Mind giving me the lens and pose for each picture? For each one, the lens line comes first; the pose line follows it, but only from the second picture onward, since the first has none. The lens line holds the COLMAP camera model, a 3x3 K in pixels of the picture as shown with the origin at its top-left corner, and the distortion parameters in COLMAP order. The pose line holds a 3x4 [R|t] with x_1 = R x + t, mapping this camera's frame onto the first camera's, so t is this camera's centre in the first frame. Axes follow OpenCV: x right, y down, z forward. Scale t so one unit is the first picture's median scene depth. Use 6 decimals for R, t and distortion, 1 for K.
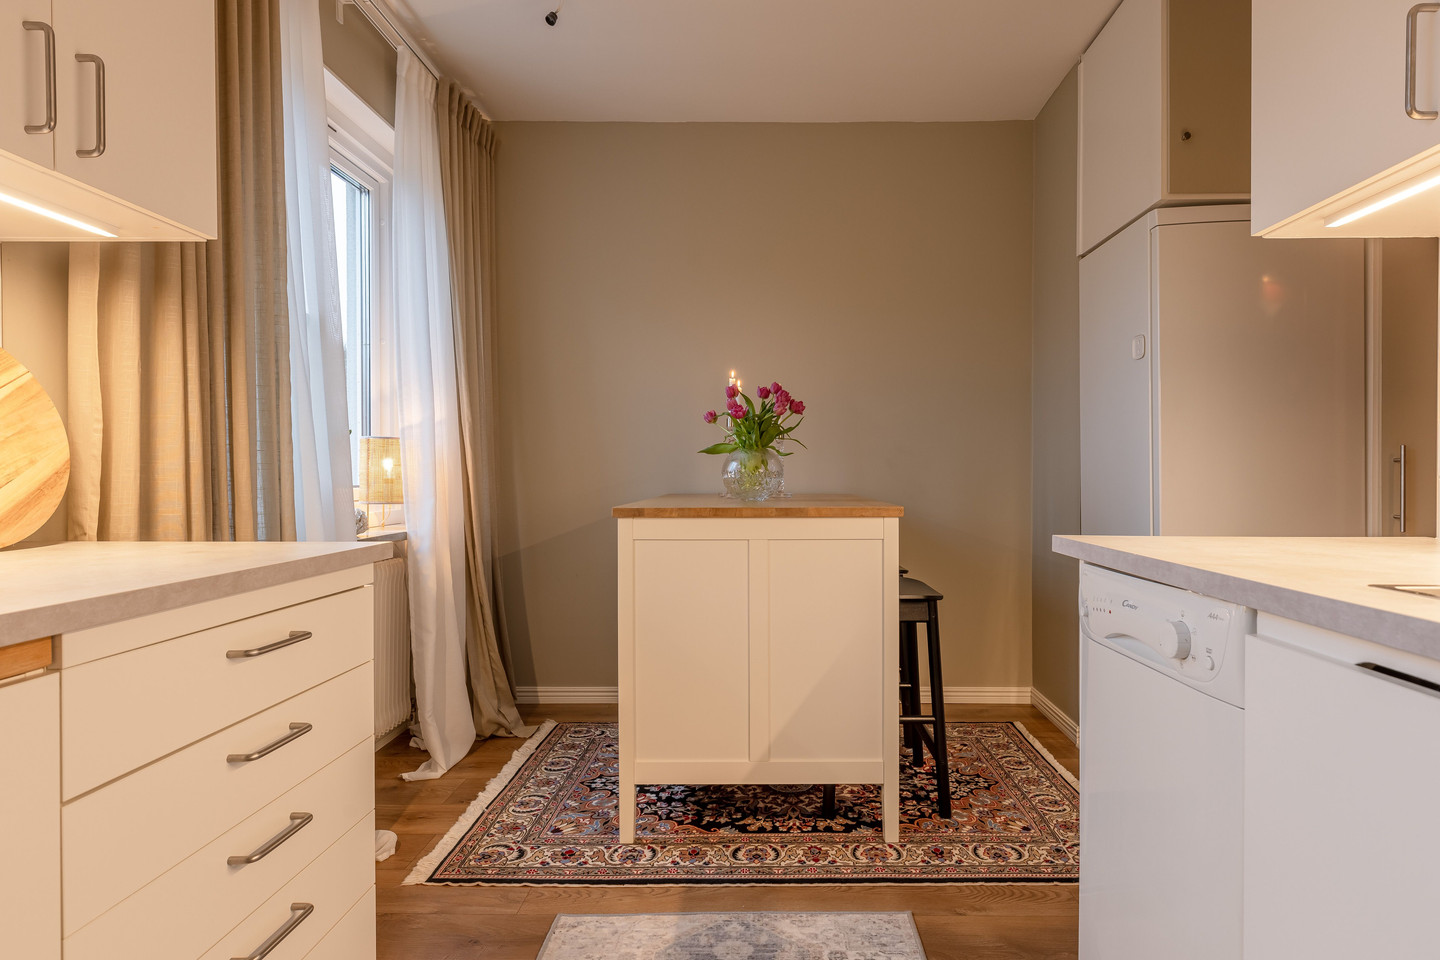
lens RADIAL K [[767.5, 0, 720.0], [0, 767.5, 480.0], [0, 0, 1]] dist [0.001952, -0.002501]
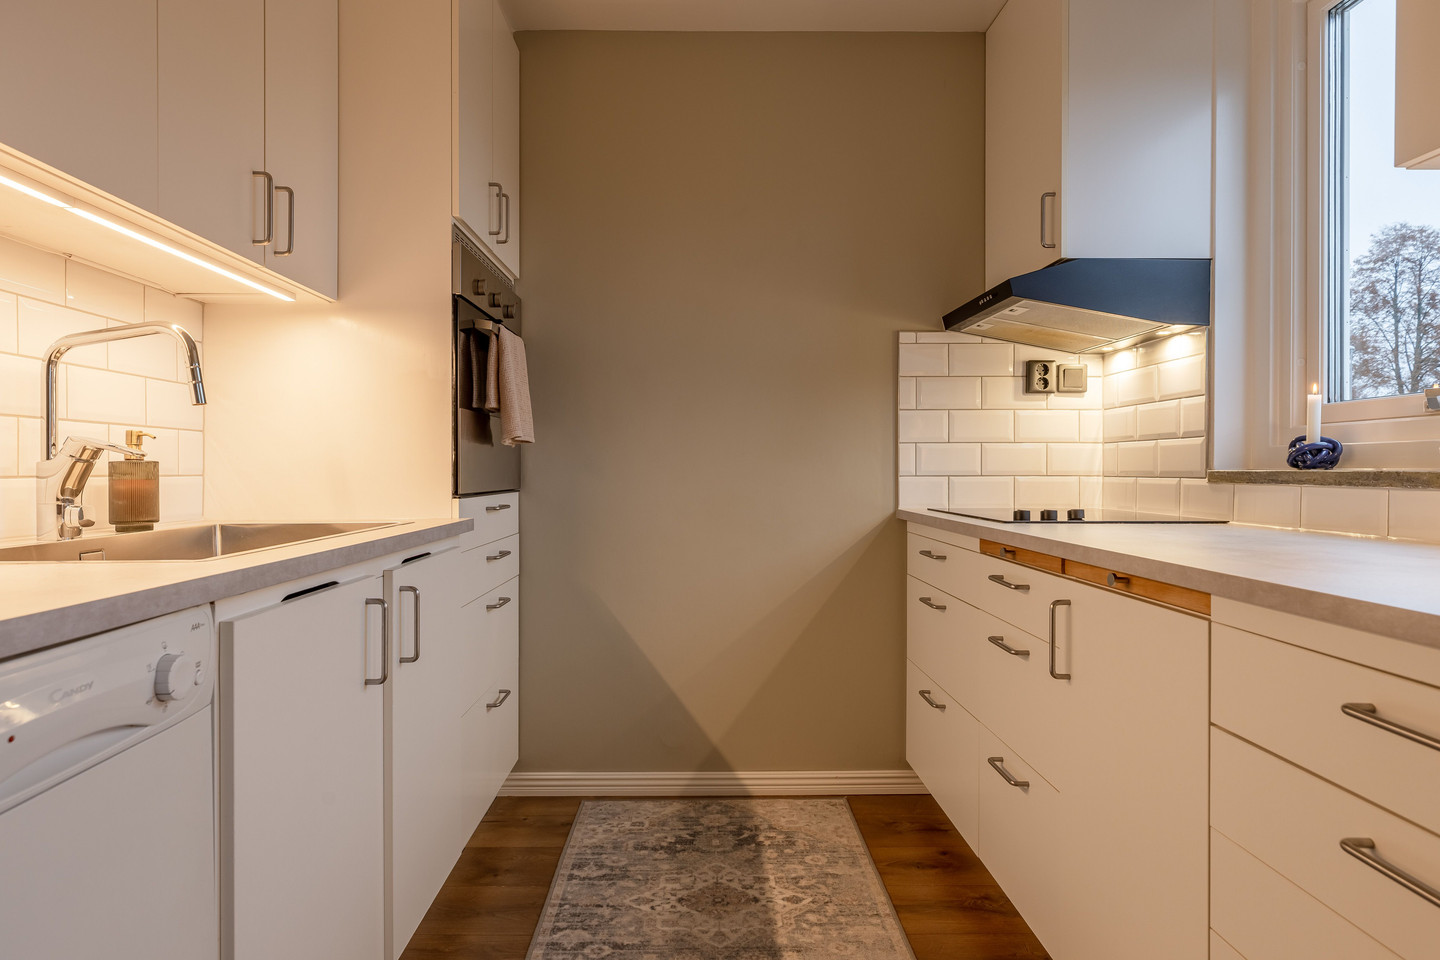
lens RADIAL K [[767.5, 0, 720.0], [0, 767.5, 480.0], [0, 0, 1]] dist [0.001952, -0.002501]
pose [[-0.996381, 0.000006, -0.084994, 0.068009], [-0.001554, 0.999832, 0.018285, -0.013373], [0.084980, 0.018351, -0.996214, 1.541993]]
